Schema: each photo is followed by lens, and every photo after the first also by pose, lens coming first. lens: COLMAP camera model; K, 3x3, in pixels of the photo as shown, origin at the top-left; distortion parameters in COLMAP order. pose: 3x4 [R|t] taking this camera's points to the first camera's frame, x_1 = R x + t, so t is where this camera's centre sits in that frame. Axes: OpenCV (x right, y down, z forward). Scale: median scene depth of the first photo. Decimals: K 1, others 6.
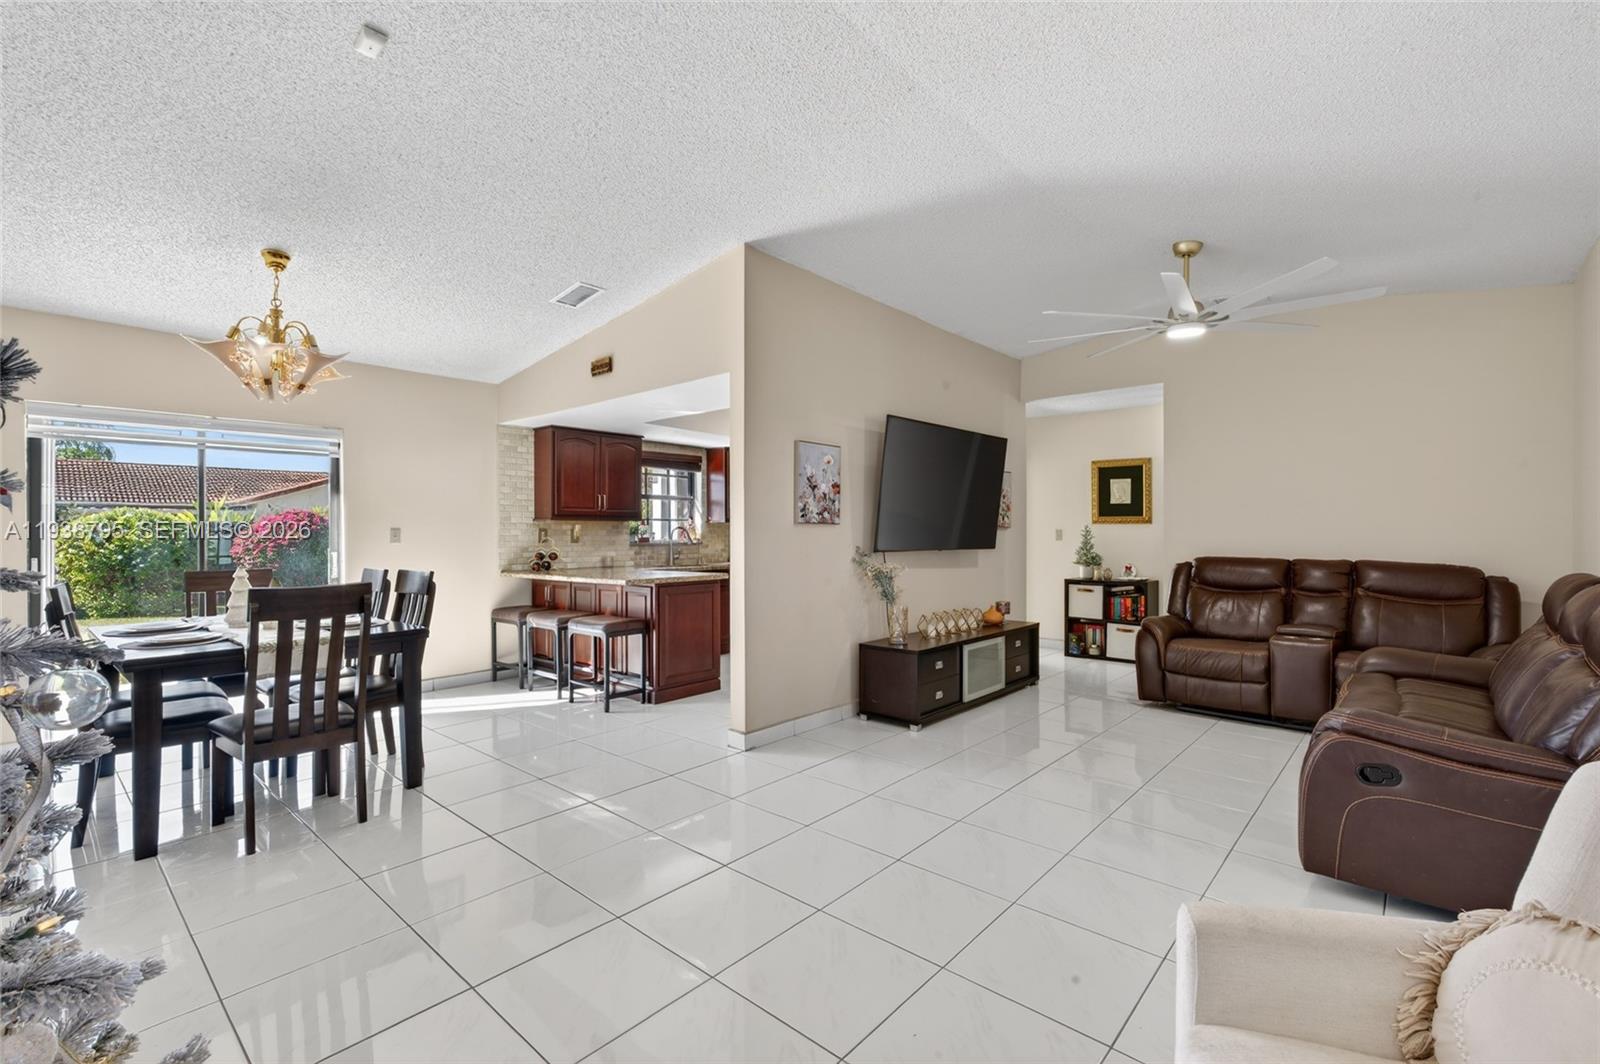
lens RADIAL K [[704.0, 0, 800.0], [0, 704.0, 532.0], [0, 0, 1]] dist [0.014472, 0.000210]
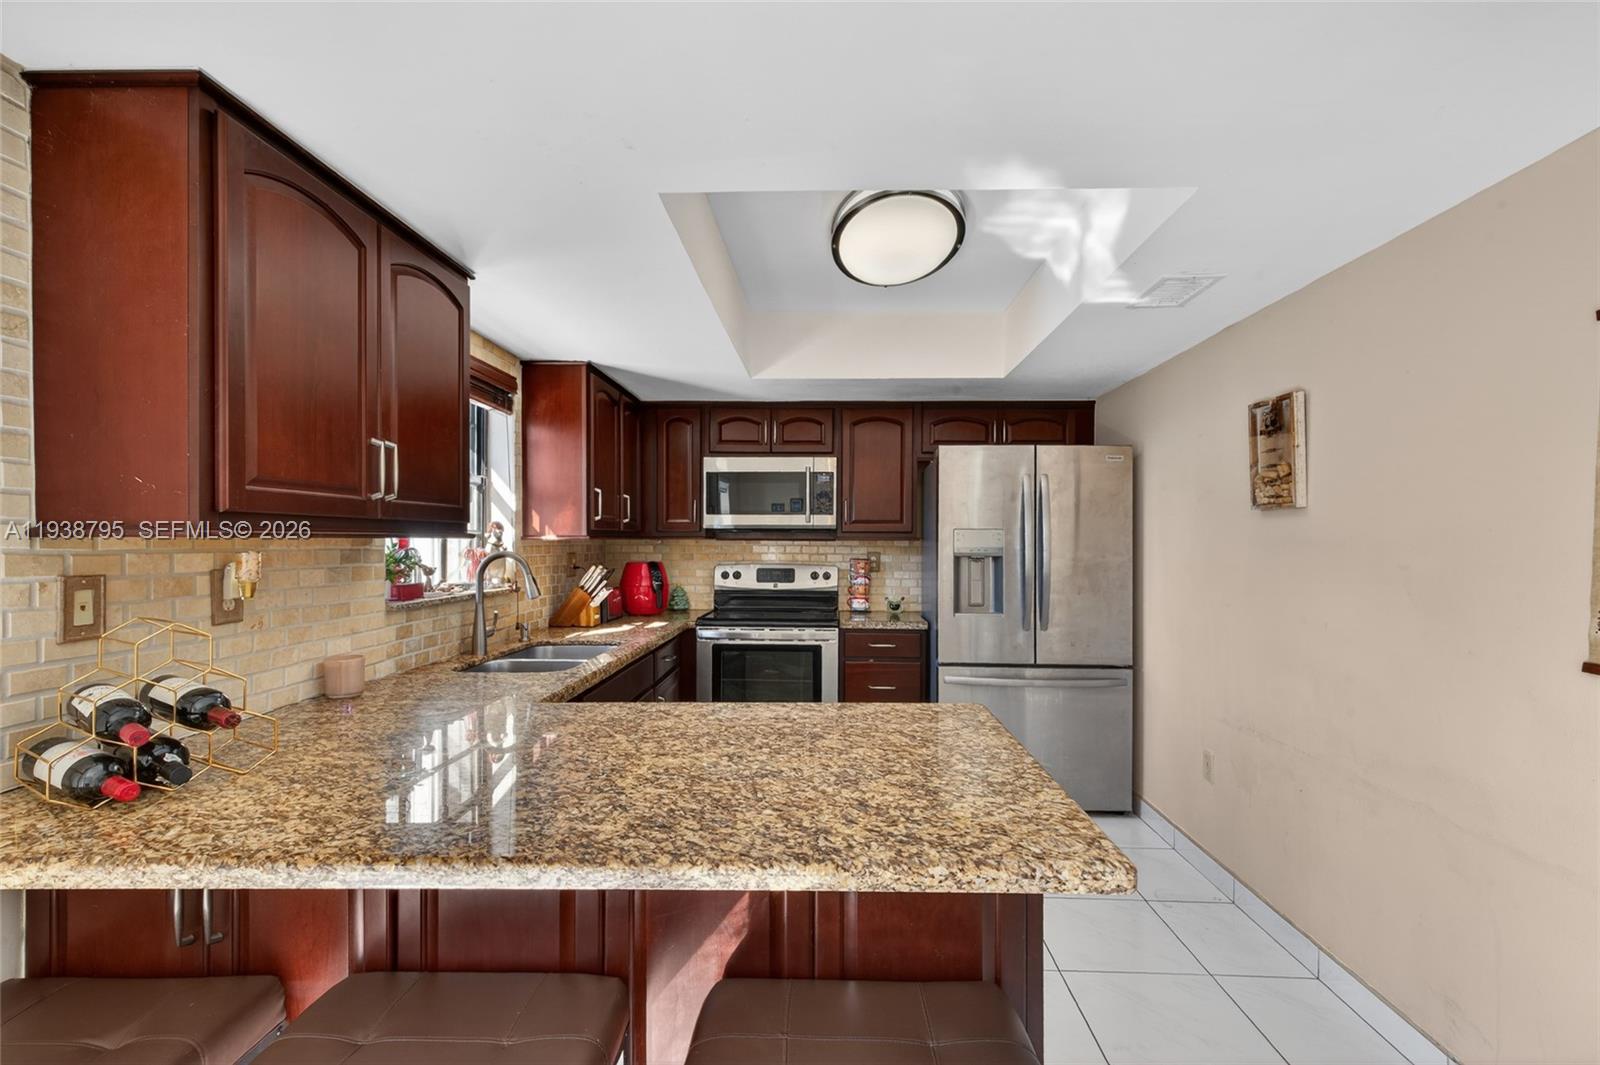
lens RADIAL K [[710.5, 0, 802.6], [0, 710.5, 543.4], [0, 0, 1]] dist [0.015473, 0.000117]
pose [[0.769619, 0.001210, 0.638502, -0.408301], [-0.006012, 0.999968, 0.005352, -0.020256], [-0.638475, -0.007958, 0.769602, 0.844742]]
